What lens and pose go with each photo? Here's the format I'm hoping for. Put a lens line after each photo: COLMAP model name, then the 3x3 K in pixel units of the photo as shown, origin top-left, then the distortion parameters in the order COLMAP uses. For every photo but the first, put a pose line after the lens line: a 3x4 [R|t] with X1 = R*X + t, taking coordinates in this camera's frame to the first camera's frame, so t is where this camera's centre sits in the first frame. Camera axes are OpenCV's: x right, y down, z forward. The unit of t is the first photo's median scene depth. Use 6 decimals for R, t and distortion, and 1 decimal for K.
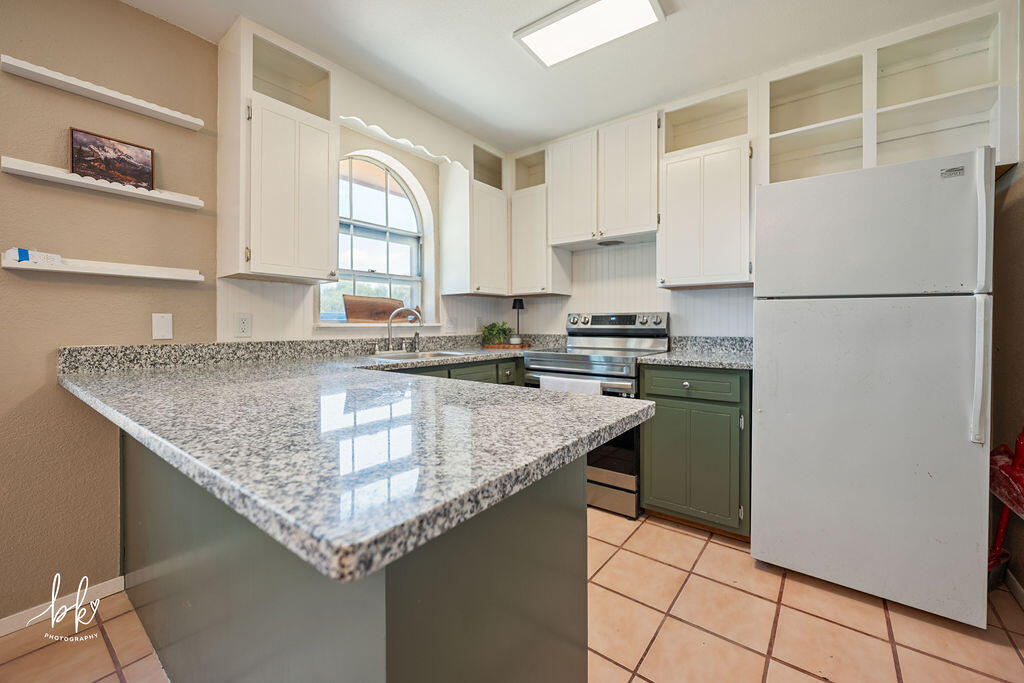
lens RADIAL K [[409.2, 0, 513.3], [0, 409.2, 333.4], [0, 0, 1]] dist [-0.003291, -0.000296]
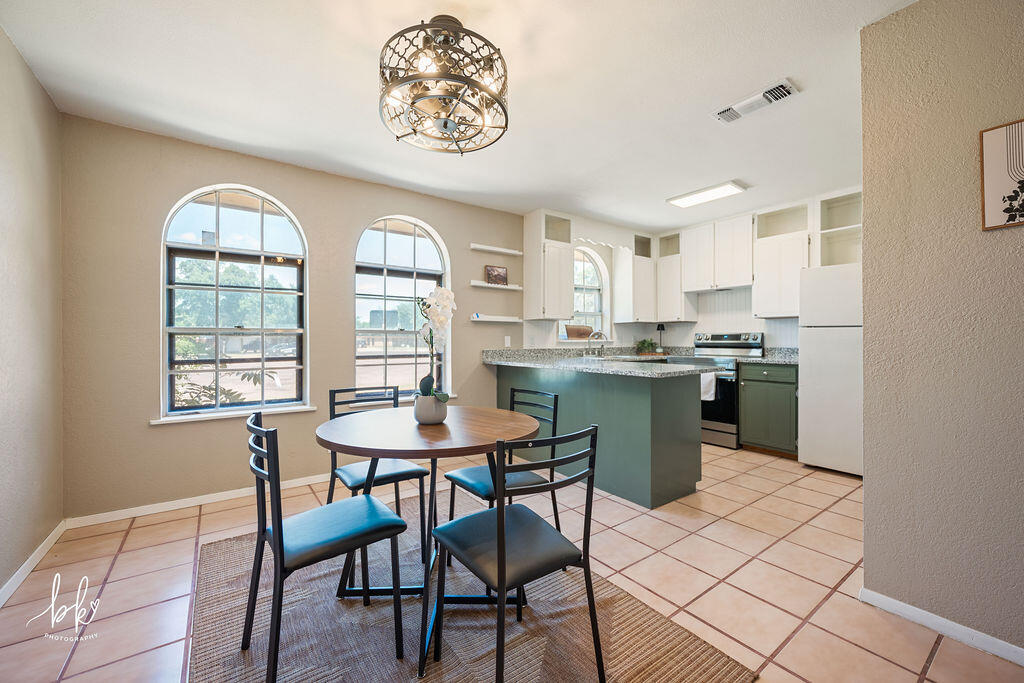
lens RADIAL K [[409.2, 0, 510.7], [0, 409.2, 342.2], [0, 0, 1]] dist [-0.003291, -0.000296]
pose [[0.957093, -0.000266, -0.289780, -0.106643], [-0.003970, 0.999894, -0.014029, 0.012465], [0.289753, 0.014577, 0.956991, -0.847780]]
